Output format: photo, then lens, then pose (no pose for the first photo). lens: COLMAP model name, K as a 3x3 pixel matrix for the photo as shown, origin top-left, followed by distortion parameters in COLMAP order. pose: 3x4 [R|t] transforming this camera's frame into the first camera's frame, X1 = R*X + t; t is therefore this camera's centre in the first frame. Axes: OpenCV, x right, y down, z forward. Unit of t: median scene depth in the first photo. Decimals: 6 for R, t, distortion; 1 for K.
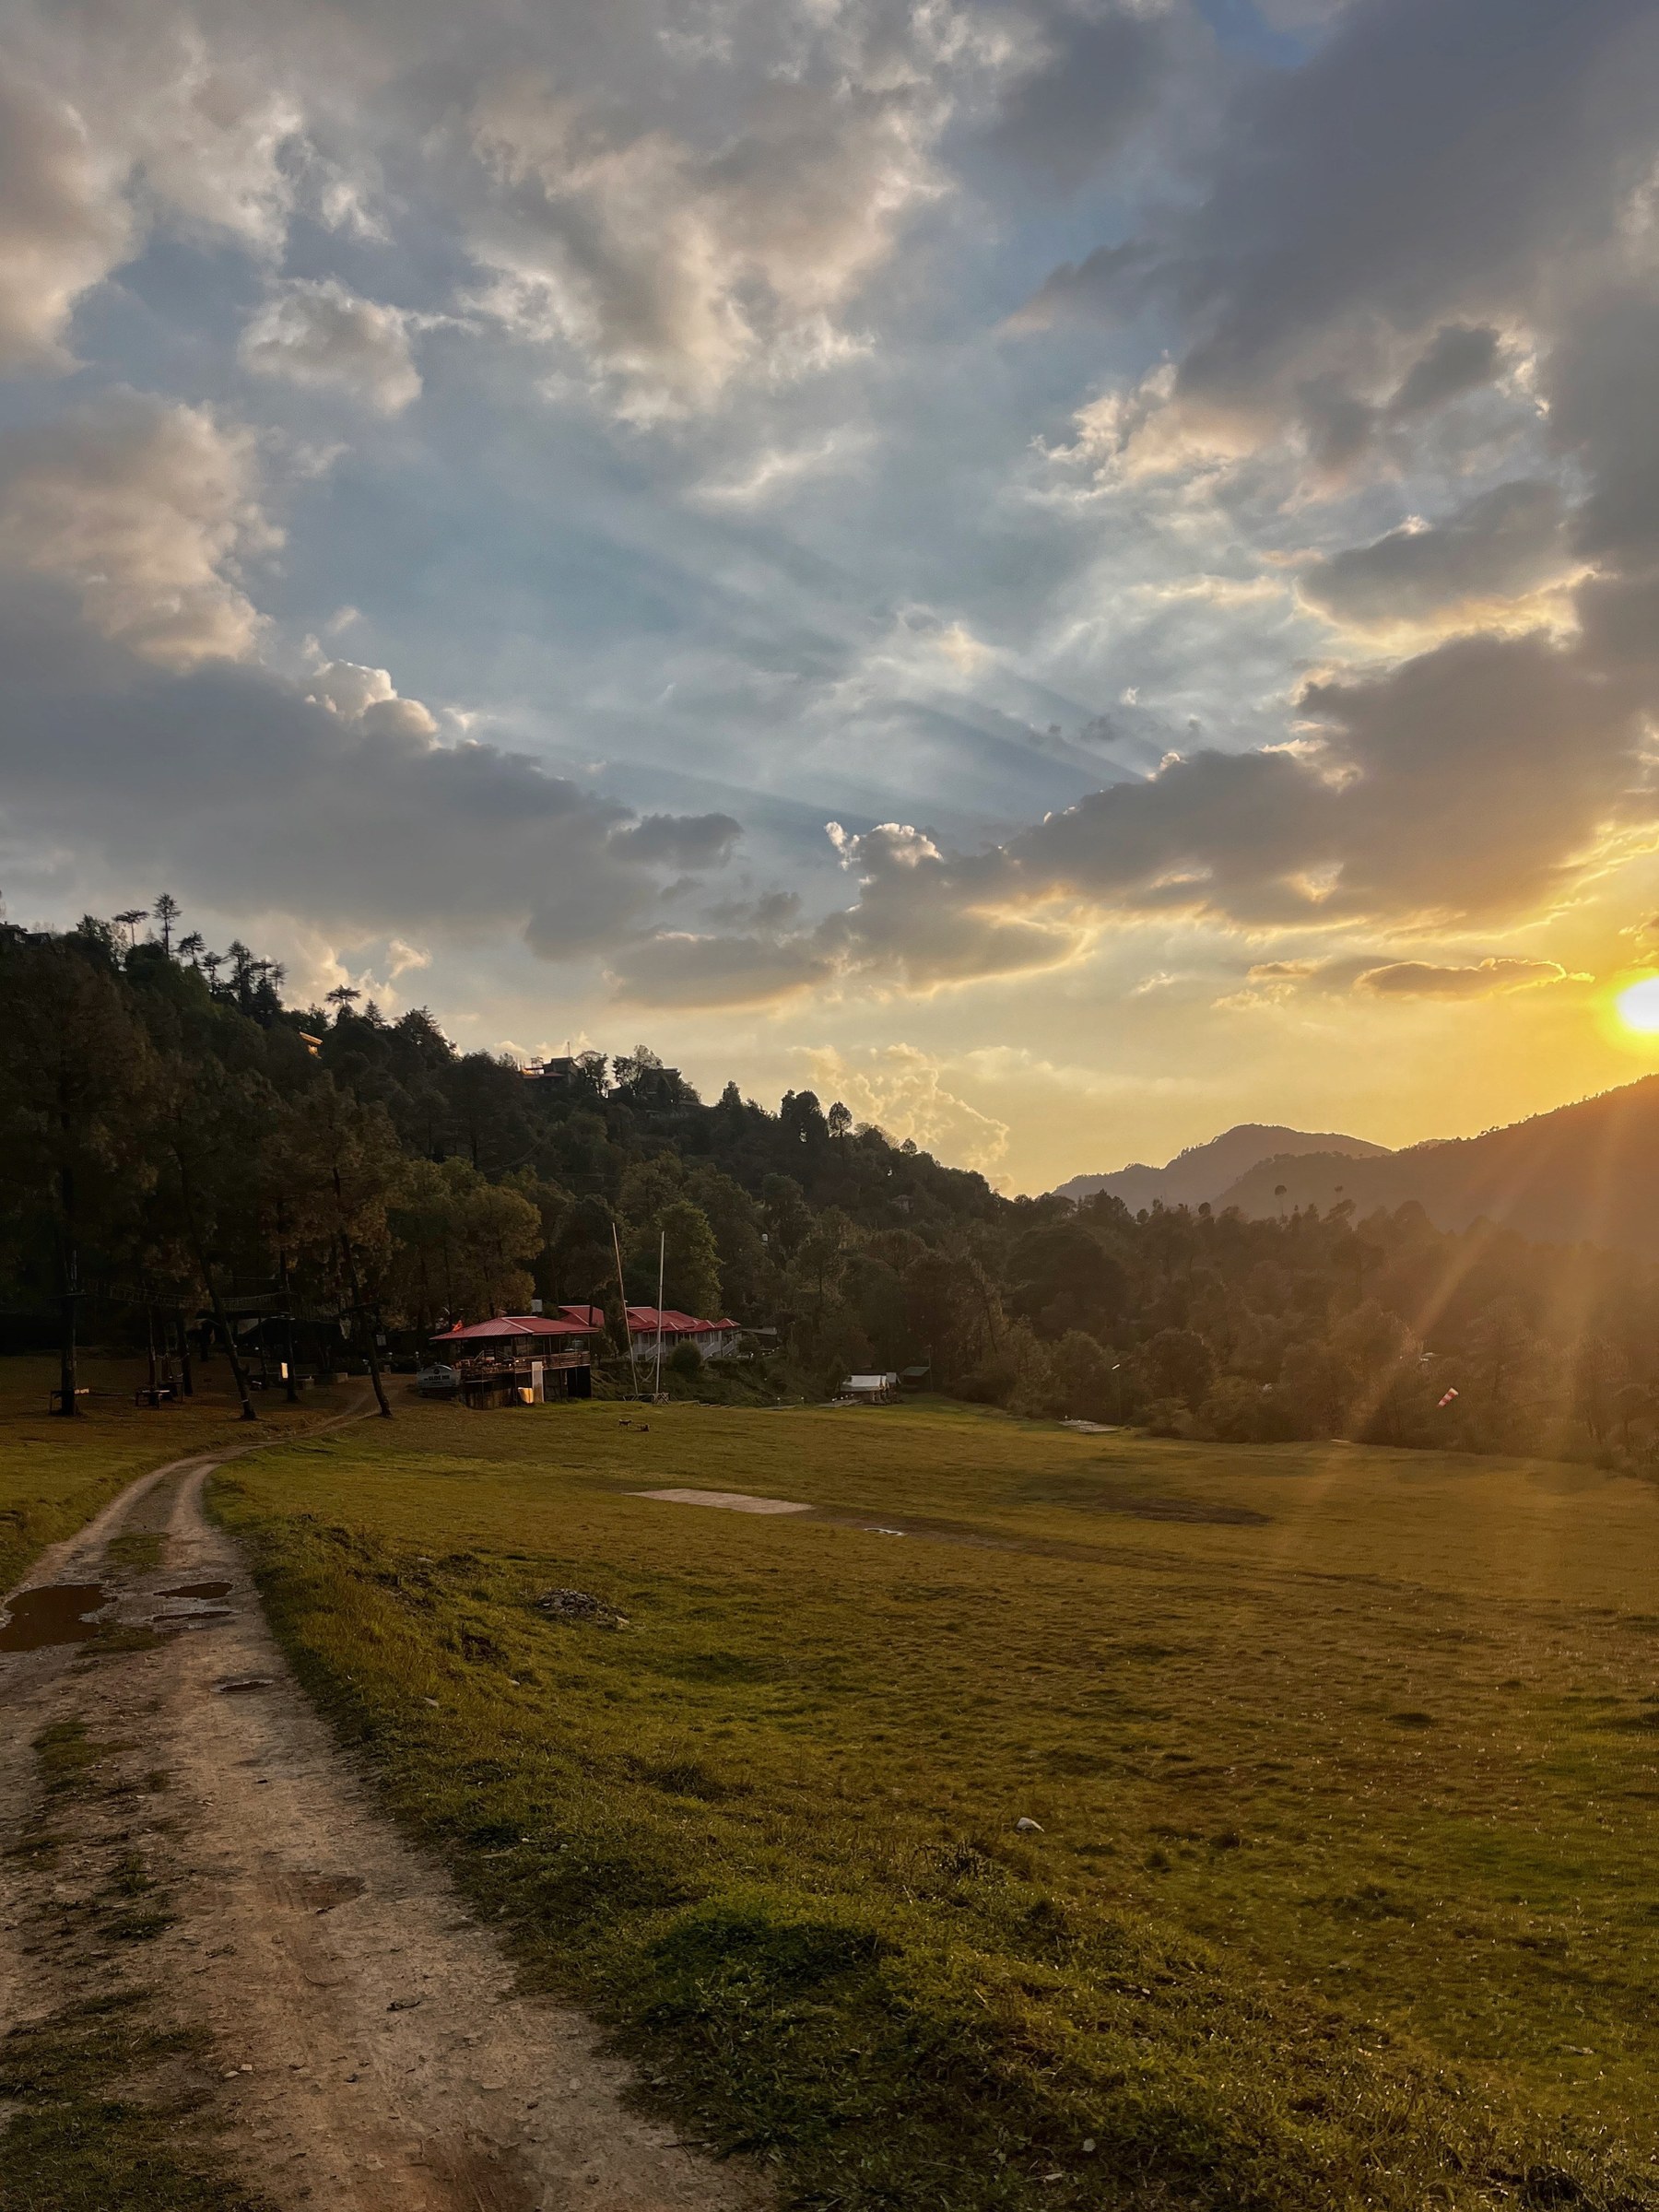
lens RADIAL K [[3086.8, 0, 835.5], [0, 3086.8, 1097.5], [0, 0, 1]] dist [0.089972, 0.000000]
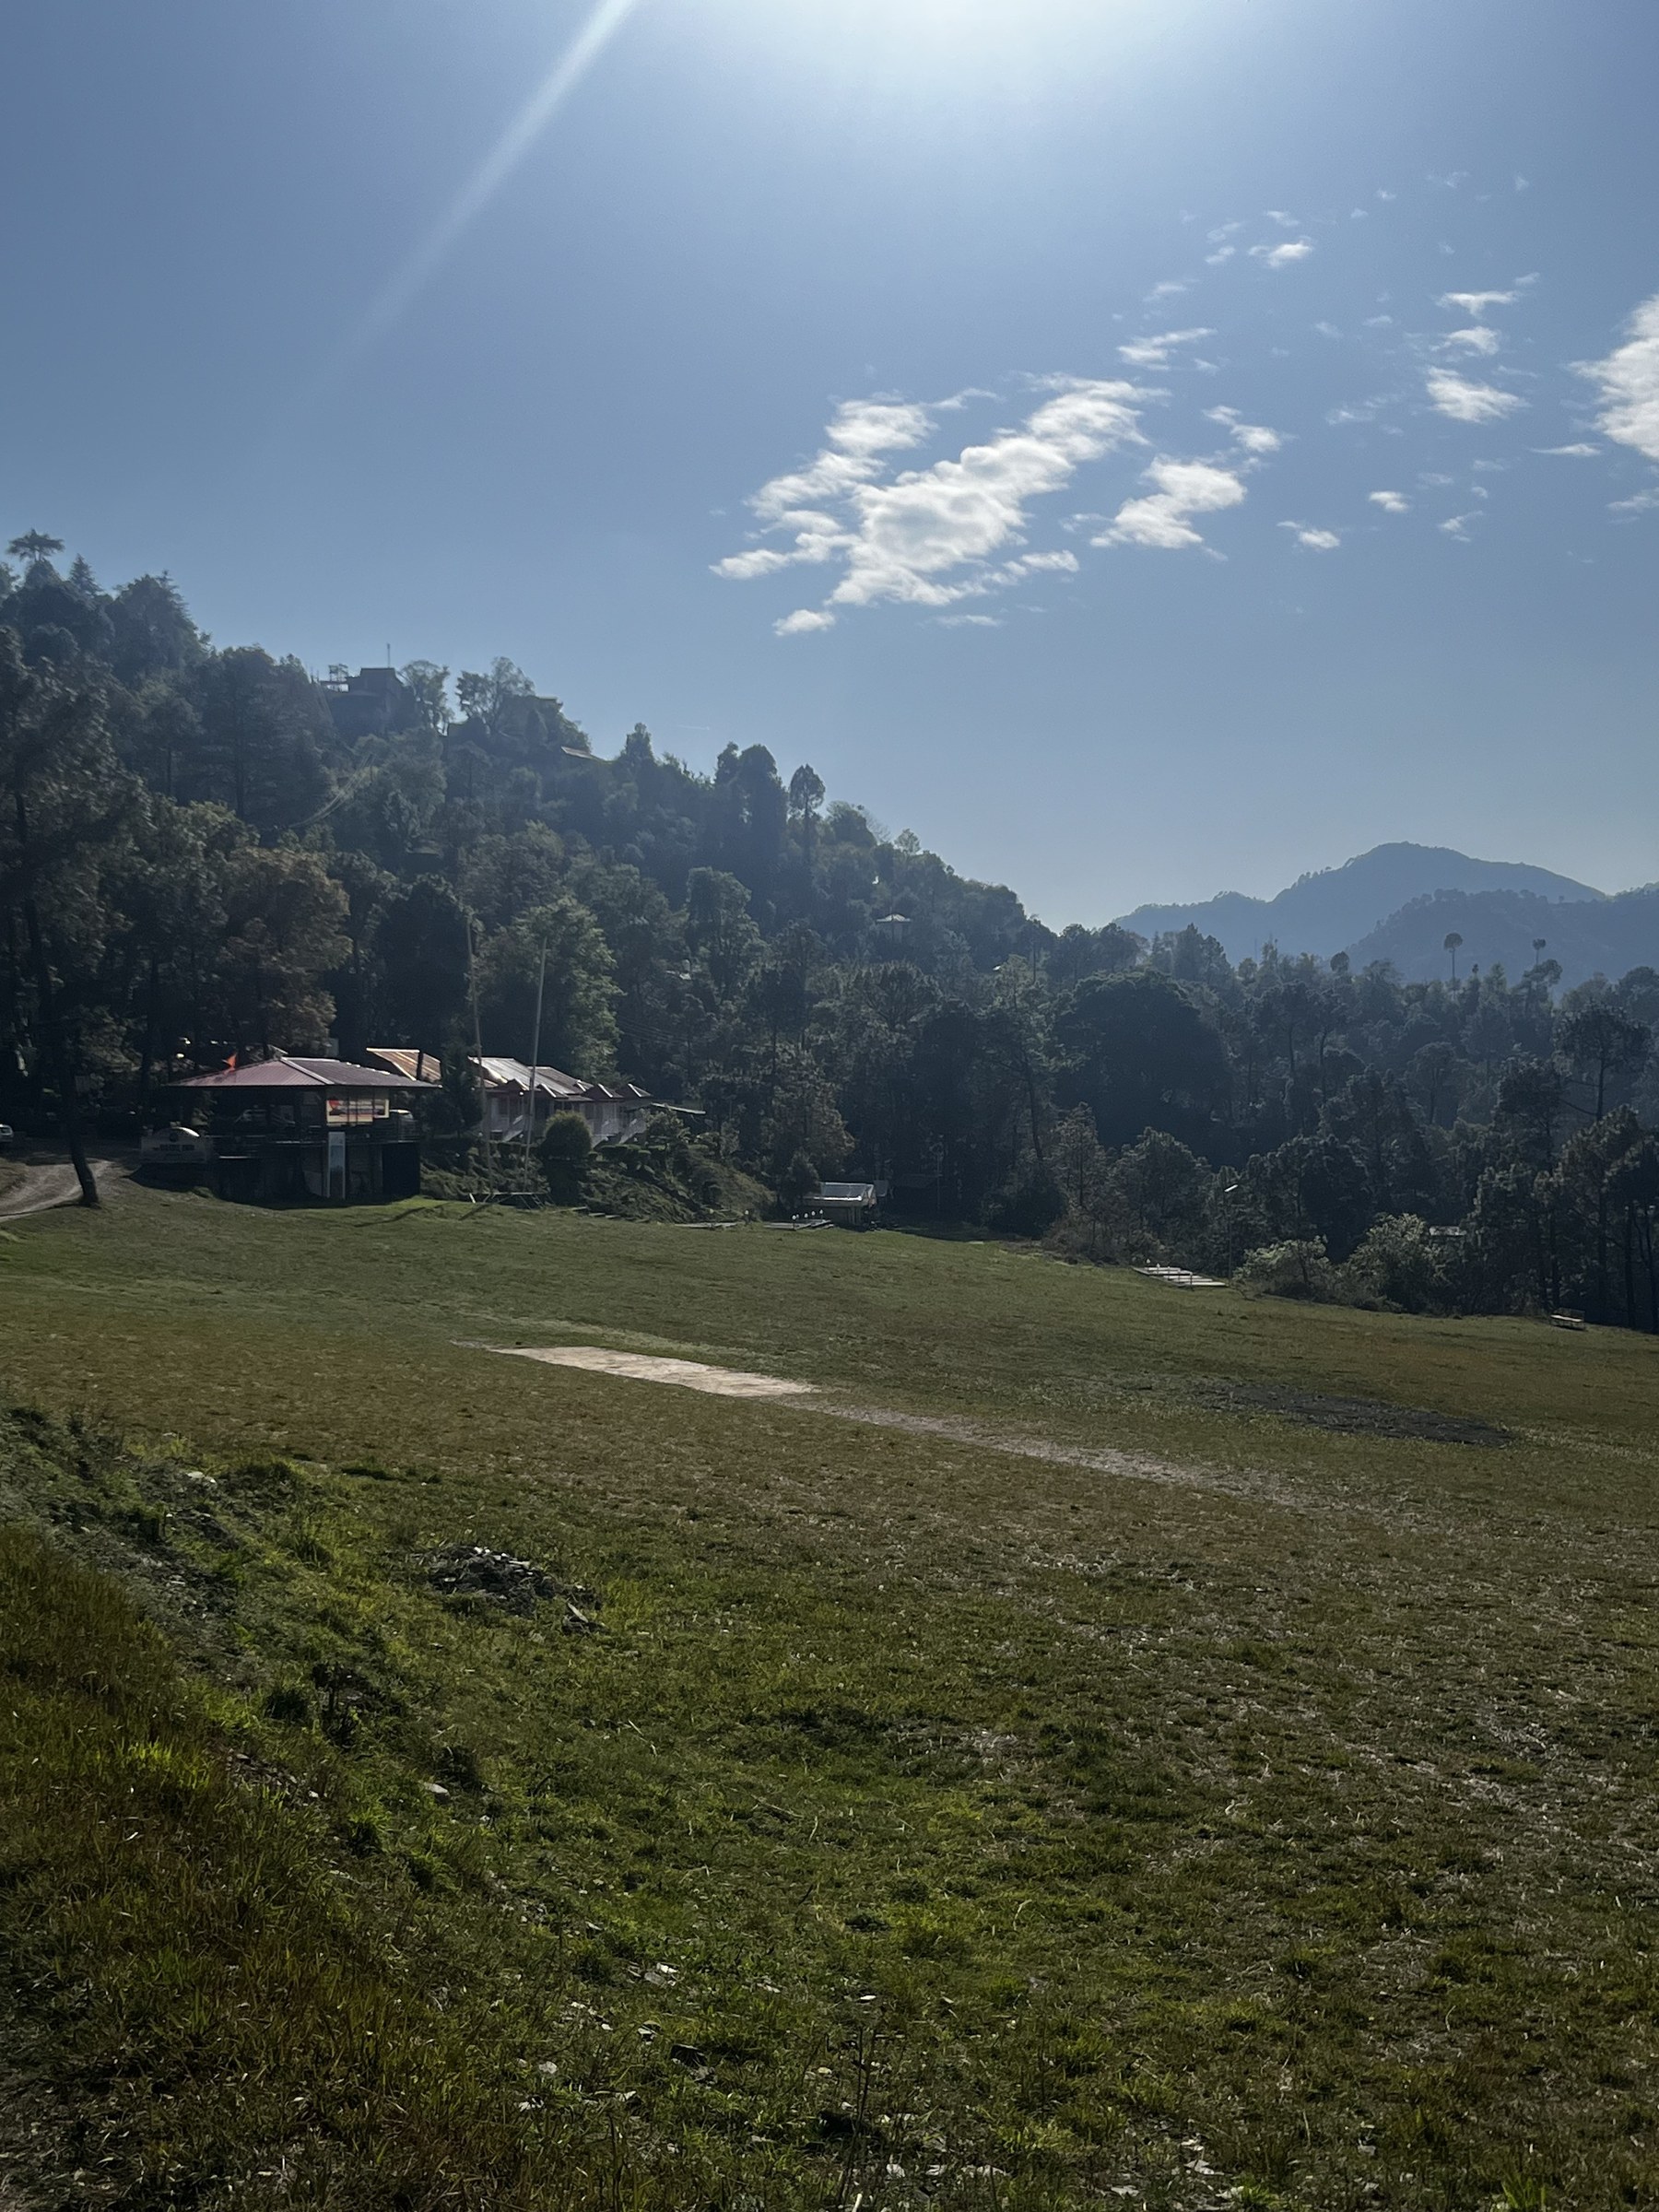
lens RADIAL K [[3086.8, 0, 825.0], [0, 3086.8, 1120.7], [0, 0, 1]] dist [0.089972, 0.000000]
pose [[0.992131, 0.053950, 0.112983, -0.064557], [-0.060069, 0.996867, 0.051467, 0.042441], [-0.109852, -0.057848, 0.992263, 0.348531]]
